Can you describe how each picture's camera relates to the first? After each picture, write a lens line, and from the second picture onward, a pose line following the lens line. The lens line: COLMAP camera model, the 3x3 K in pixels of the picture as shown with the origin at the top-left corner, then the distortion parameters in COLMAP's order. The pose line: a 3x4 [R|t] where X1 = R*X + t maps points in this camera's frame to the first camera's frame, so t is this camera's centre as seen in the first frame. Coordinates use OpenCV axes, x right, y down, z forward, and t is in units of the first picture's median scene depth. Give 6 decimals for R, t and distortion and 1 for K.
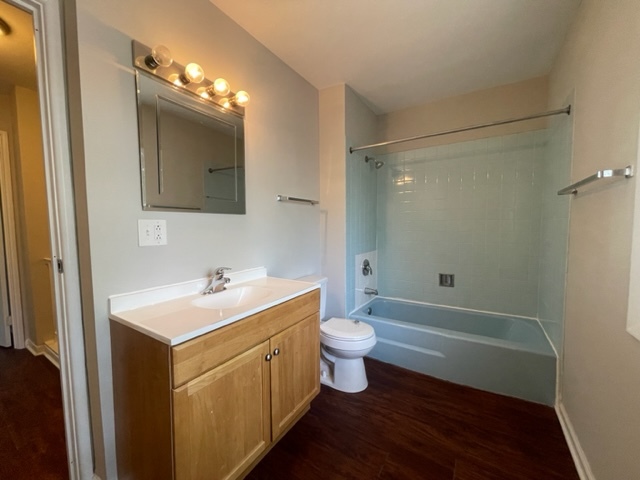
lens RADIAL K [[258.8, 0, 318.4], [0, 258.8, 239.4], [0, 0, 1]] dist [0.003208, -0.000048]
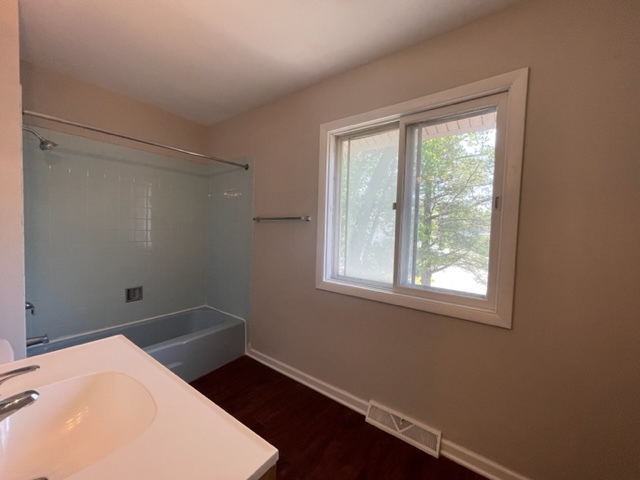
lens RADIAL K [[258.8, 0, 317.8], [0, 258.8, 238.7], [0, 0, 1]] dist [0.003208, -0.000048]
pose [[0.084494, -0.023439, 0.996148, -0.380243], [0.023943, 0.999482, 0.021486, -0.046588], [-0.996136, 0.022036, 0.085012, 0.265069]]
